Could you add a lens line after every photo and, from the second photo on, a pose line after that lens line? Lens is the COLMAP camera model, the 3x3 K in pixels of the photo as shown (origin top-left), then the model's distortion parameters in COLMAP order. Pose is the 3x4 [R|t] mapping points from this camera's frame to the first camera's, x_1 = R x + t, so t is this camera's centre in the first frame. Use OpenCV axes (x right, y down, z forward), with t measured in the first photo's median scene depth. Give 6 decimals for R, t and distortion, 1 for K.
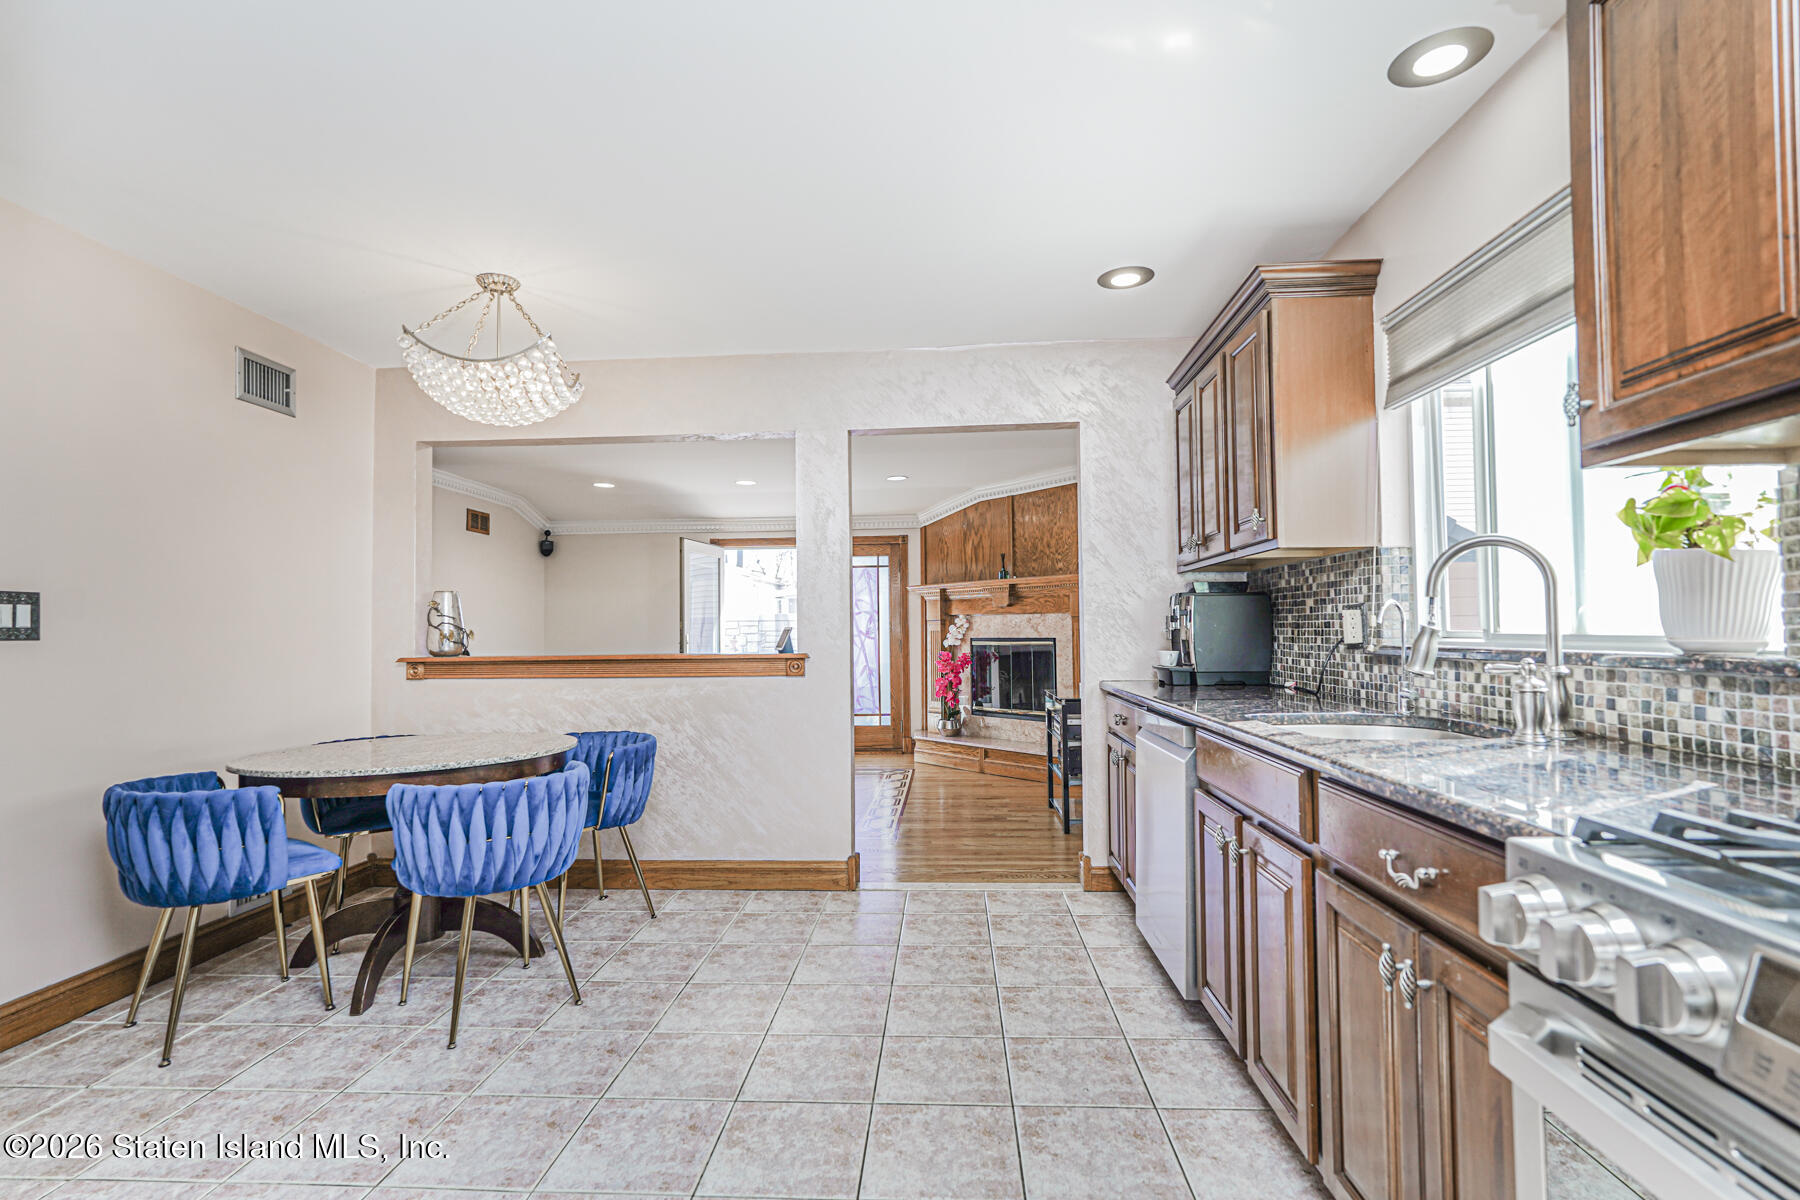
lens RADIAL K [[825.7, 0, 898.9], [0, 825.7, 607.1], [0, 0, 1]] dist [-0.019464, 0.010642]
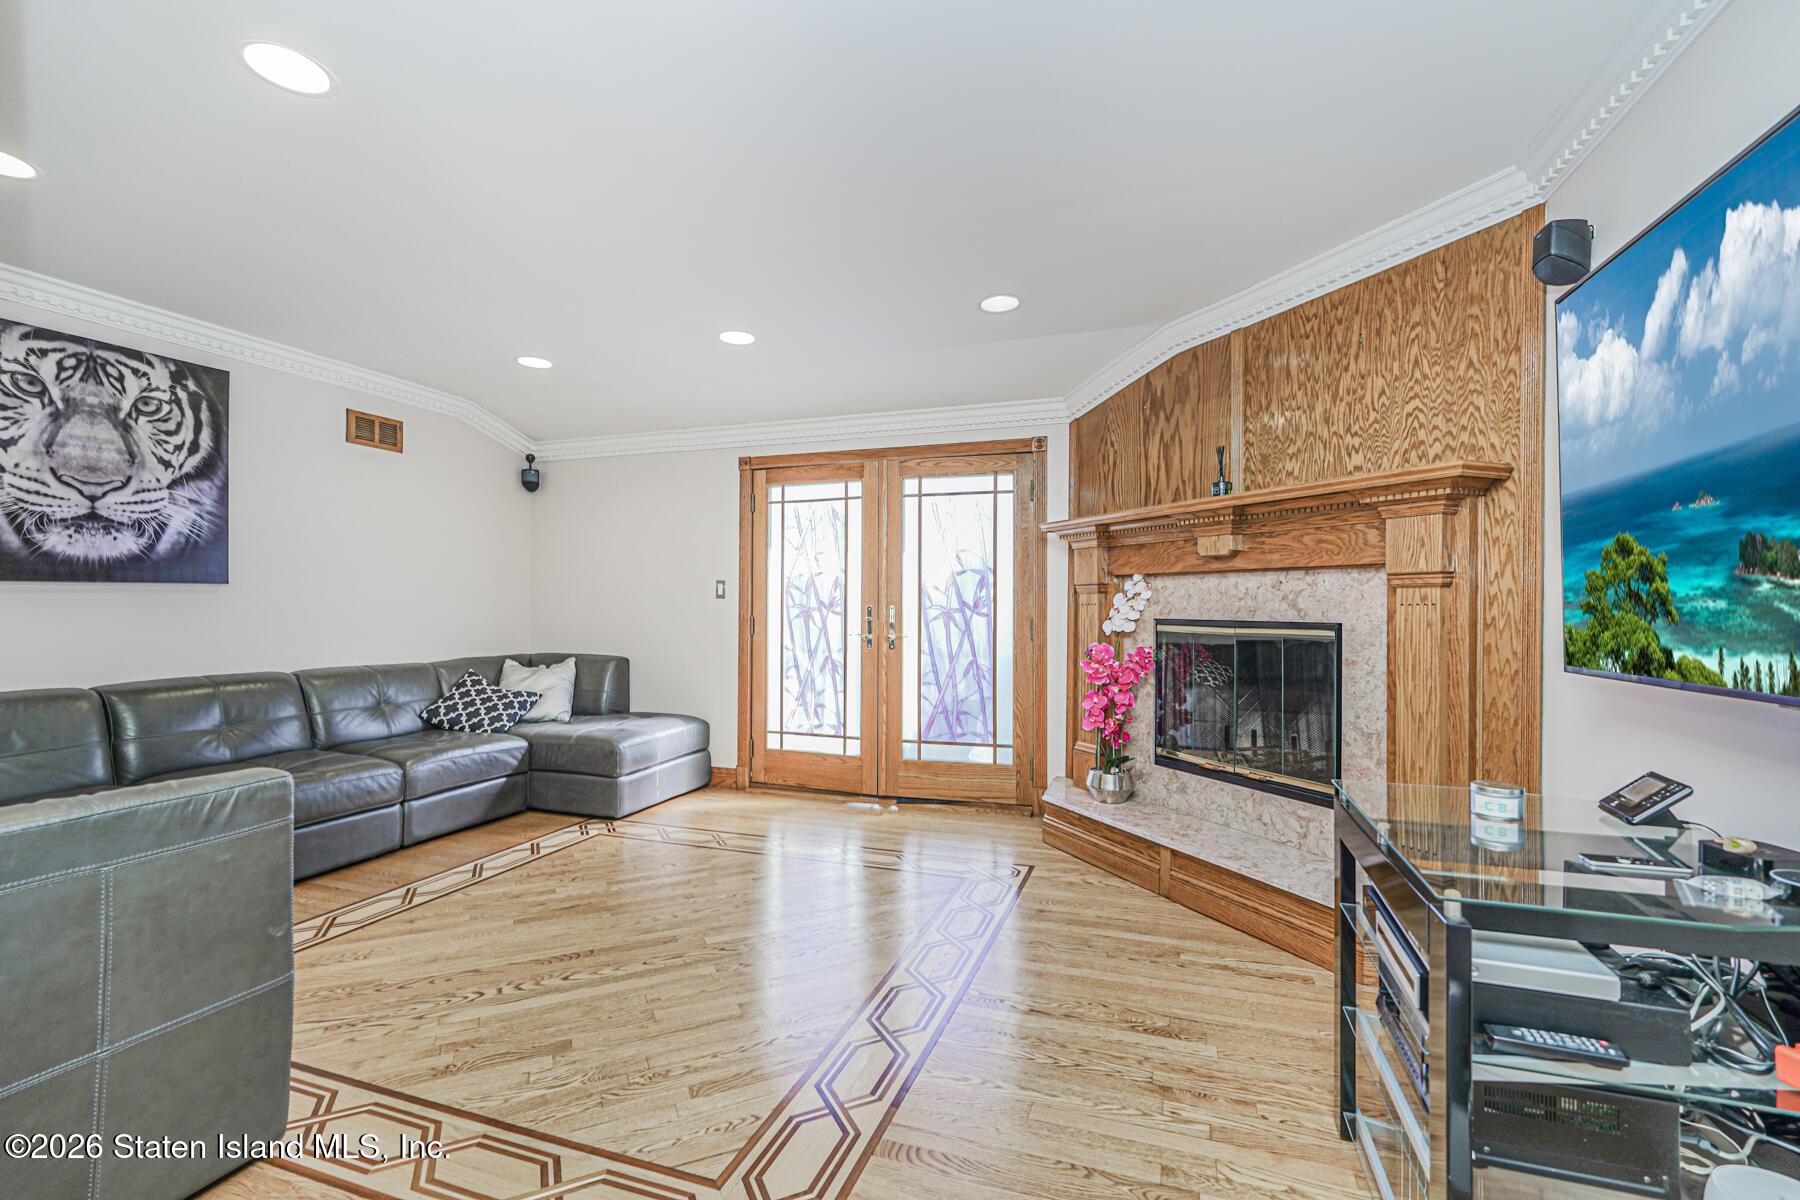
lens RADIAL K [[798.4, 0, 902.8], [0, 798.4, 607.2], [0, 0, 1]] dist [-0.020783, 0.012779]
pose [[0.963356, 0.013419, -0.267892, 0.158554], [-0.003558, 0.999299, 0.037259, 0.027981], [0.268204, -0.034941, 0.962728, 1.086188]]
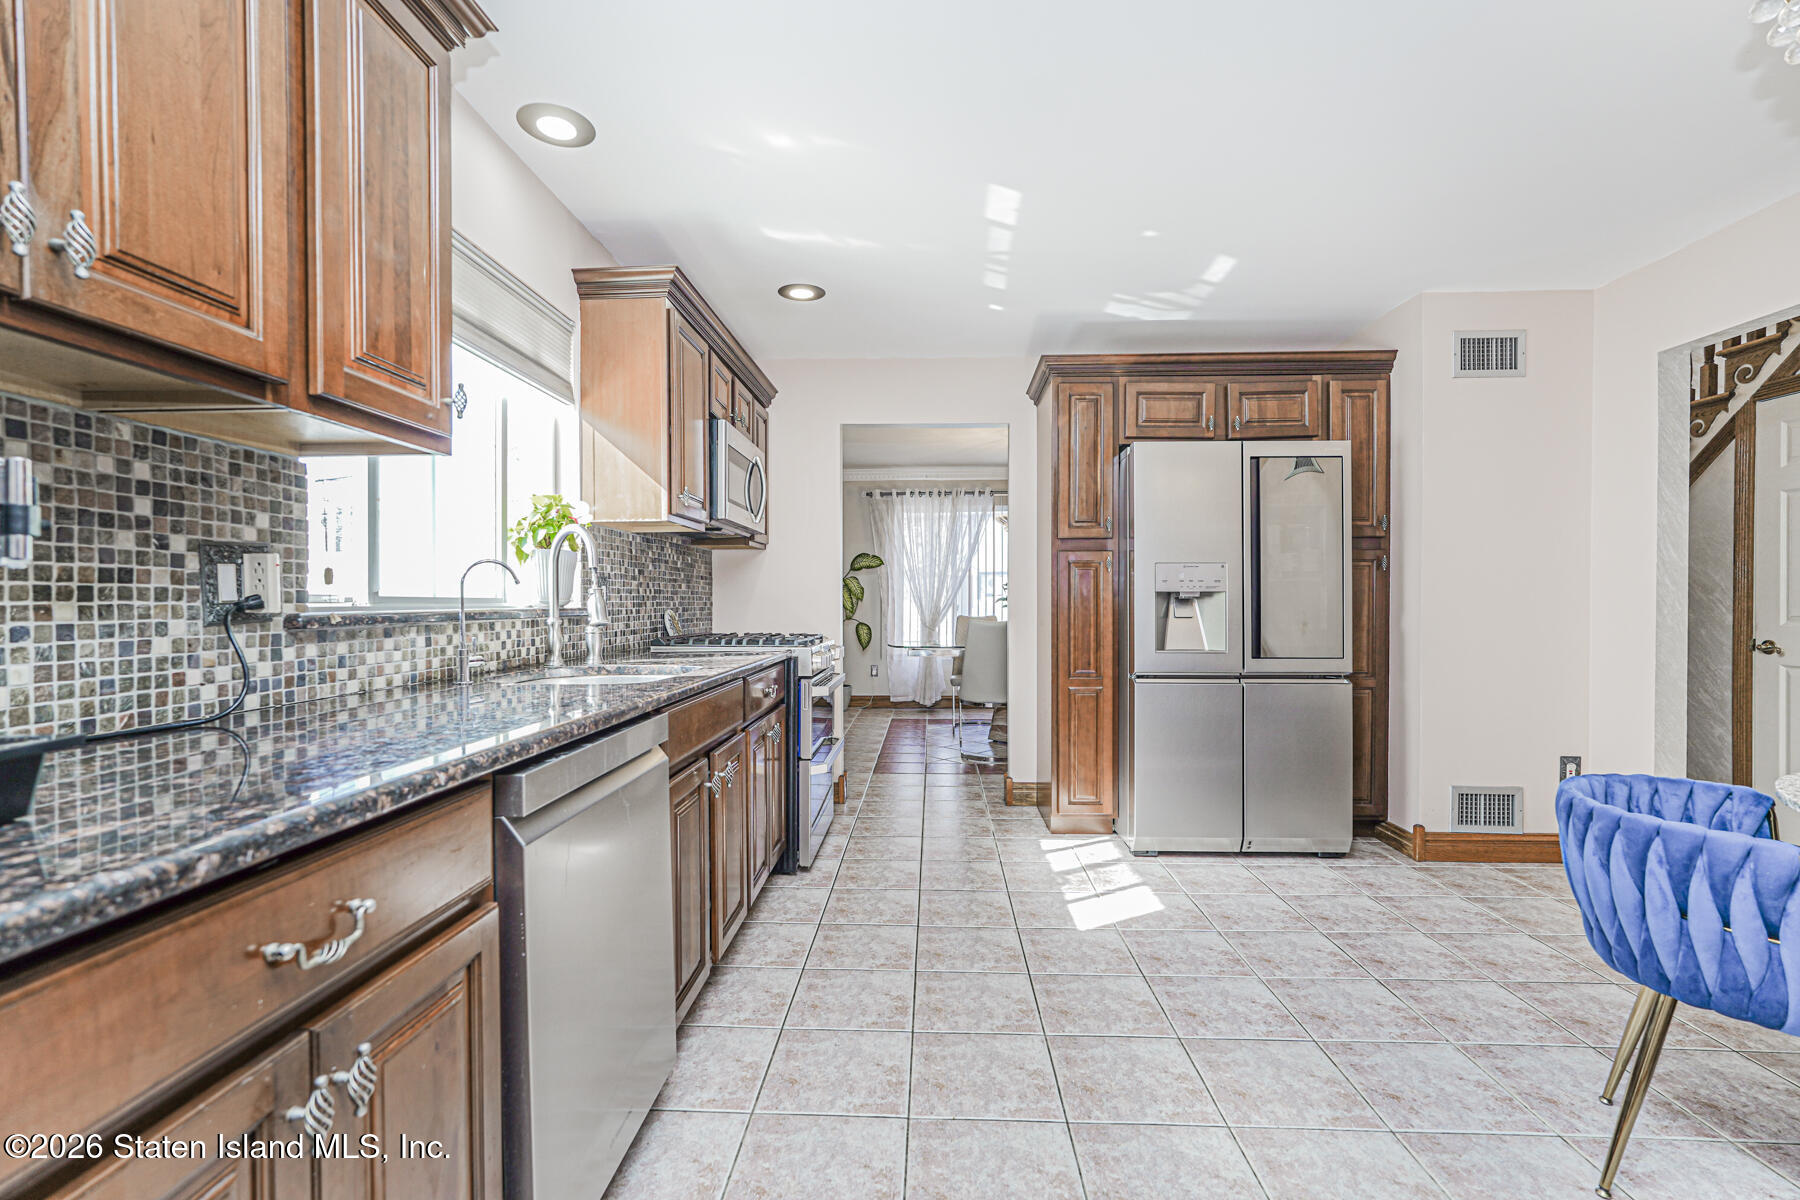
lens RADIAL K [[798.4, 0, 902.8], [0, 798.4, 607.2], [0, 0, 1]] dist [-0.020783, 0.012779]
pose [[-0.999657, 0.015286, -0.021245, 0.101679], [0.015705, 0.999682, -0.019704, 0.046450], [0.020937, -0.020031, -0.999580, 1.261952]]
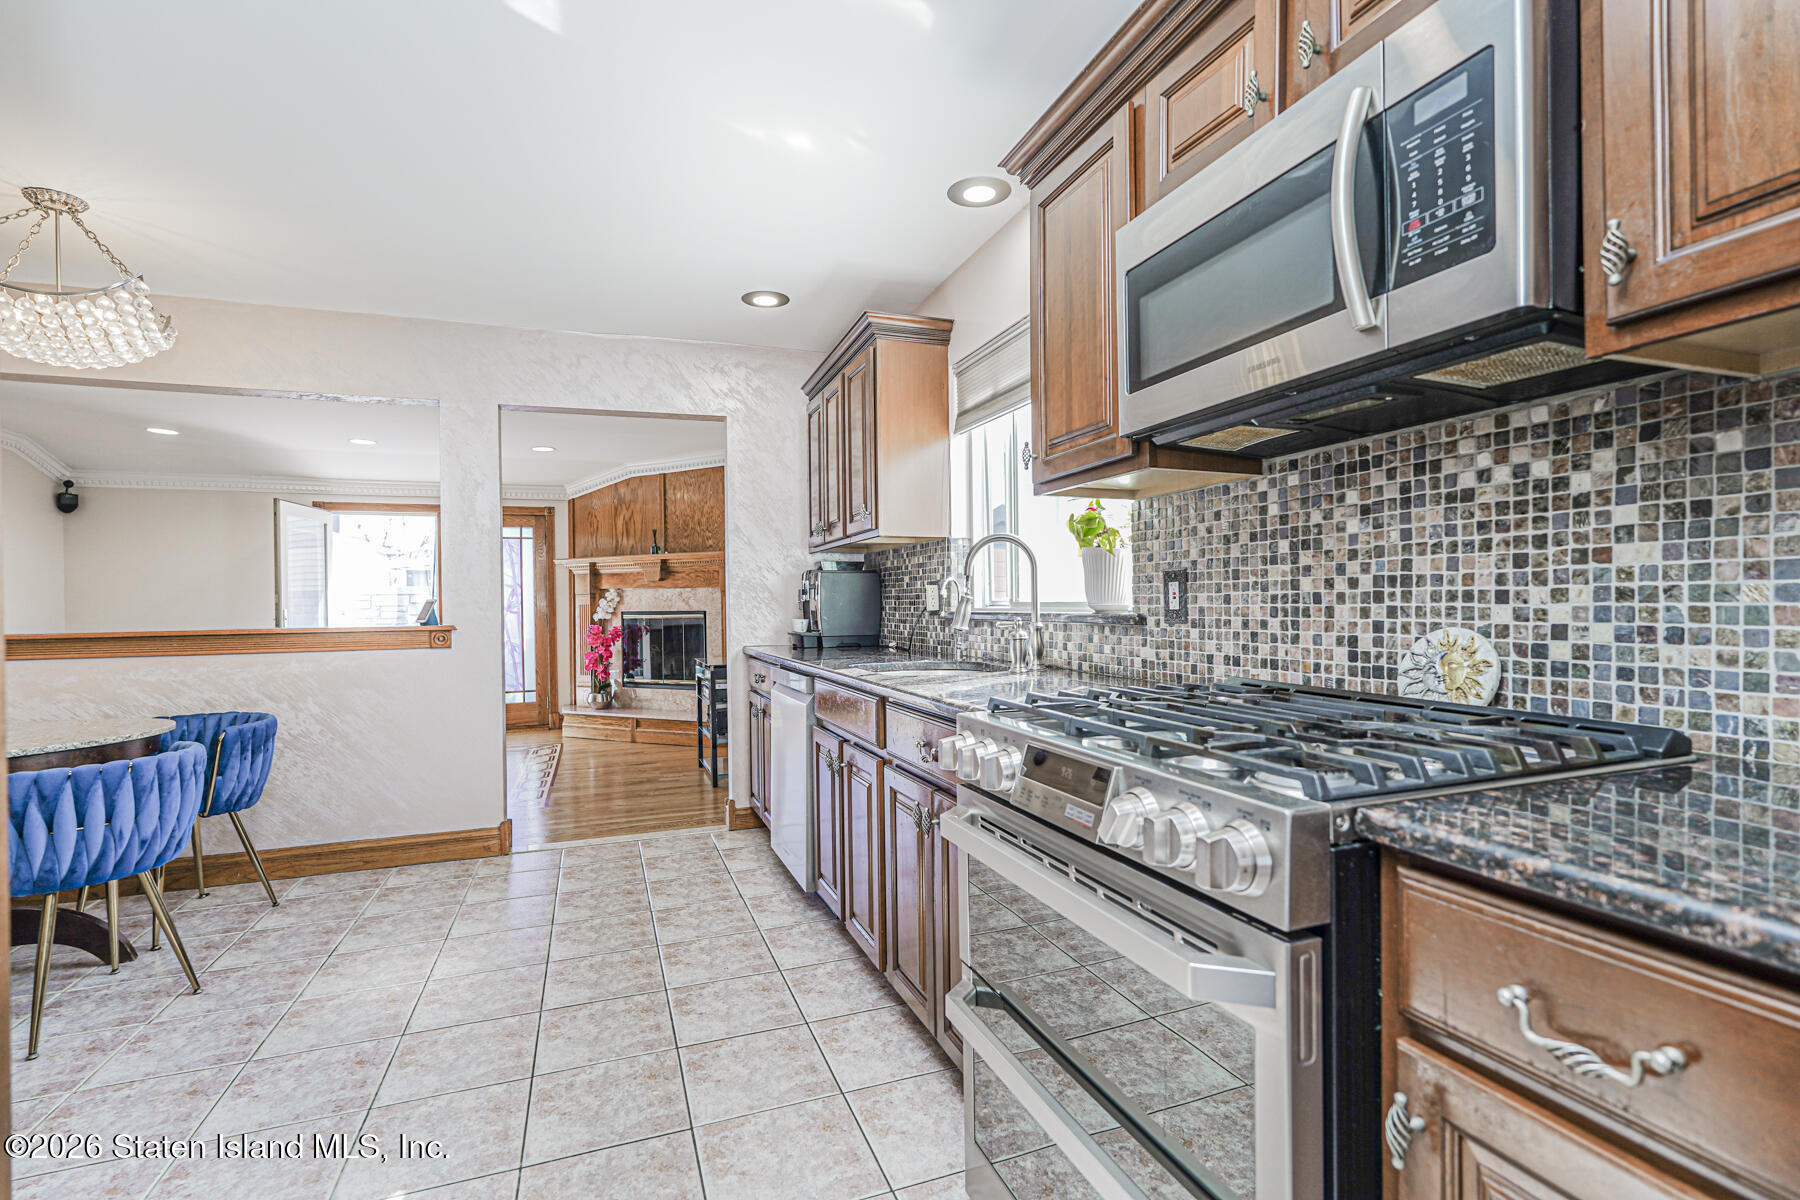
lens RADIAL K [[825.7, 0, 898.9], [0, 825.7, 607.1], [0, 0, 1]] dist [-0.019464, 0.010642]
pose [[0.915237, -0.003111, 0.402905, -0.021453], [-0.008683, 0.999586, 0.027441, 0.002314], [-0.402823, -0.028613, 0.914830, -0.147680]]
